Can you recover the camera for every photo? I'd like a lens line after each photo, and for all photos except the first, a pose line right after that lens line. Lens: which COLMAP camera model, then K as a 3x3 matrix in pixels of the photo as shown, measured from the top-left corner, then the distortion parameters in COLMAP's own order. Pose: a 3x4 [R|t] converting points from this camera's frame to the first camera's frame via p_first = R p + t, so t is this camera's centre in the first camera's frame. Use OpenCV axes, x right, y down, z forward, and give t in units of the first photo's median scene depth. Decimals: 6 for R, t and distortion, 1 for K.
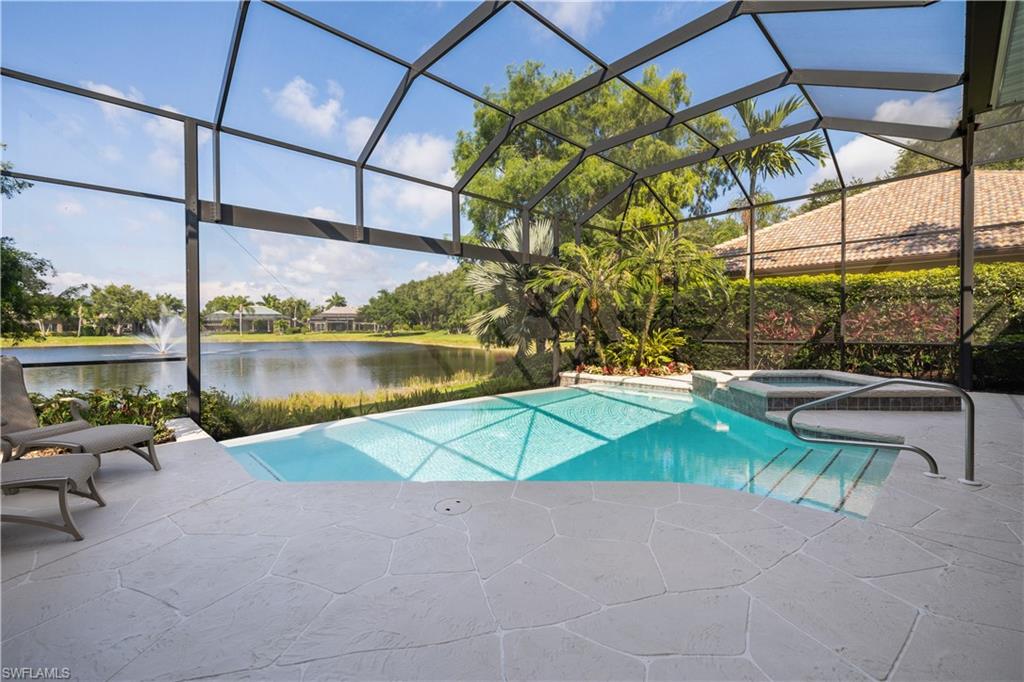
lens RADIAL K [[440.4, 0, 513.9], [0, 440.4, 337.1], [0, 0, 1]] dist [-0.001966, -0.000058]
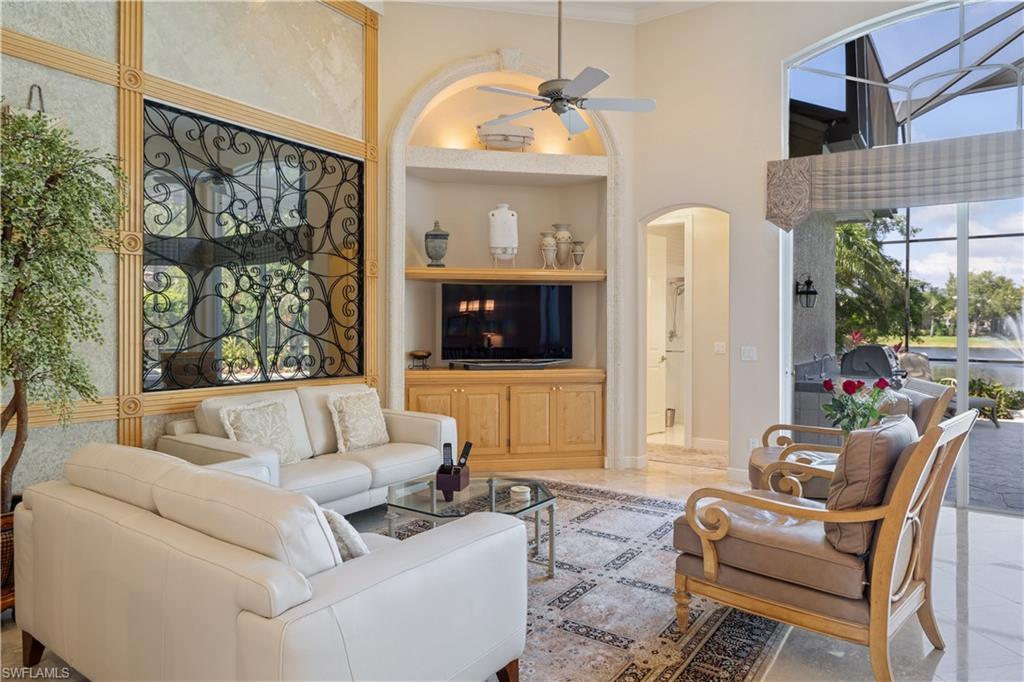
lens RADIAL K [[639.0, 0, 516.4], [0, 639.0, 324.6], [0, 0, 1]] dist [-0.001813, 0.000994]
pose [[0.210557, 0.003582, -0.977575, 0.039116], [-0.026527, 0.999646, -0.002051, -0.000102], [0.977222, 0.026364, 0.210577, -0.034956]]
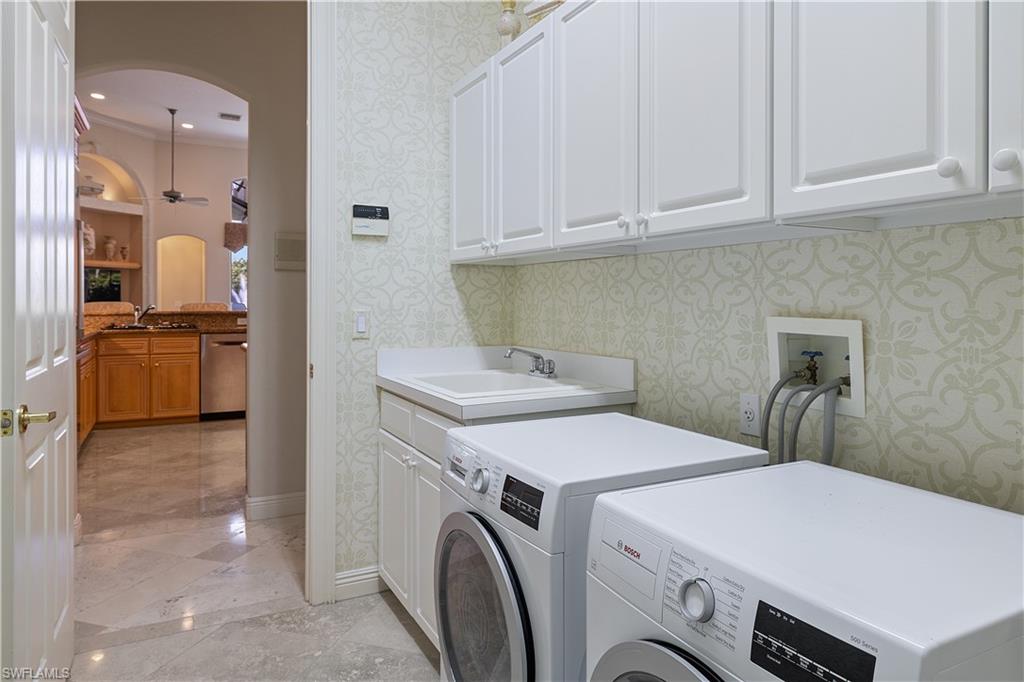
lens RADIAL K [[639.0, 0, 498.3], [0, 639.0, 302.3], [0, 0, 1]] dist [-0.001813, 0.000994]
pose [[0.961798, 0.009392, -0.273598, 0.086319], [-0.013620, 0.999815, -0.013555, 0.002827], [0.273420, 0.016764, 0.961749, -0.126504]]
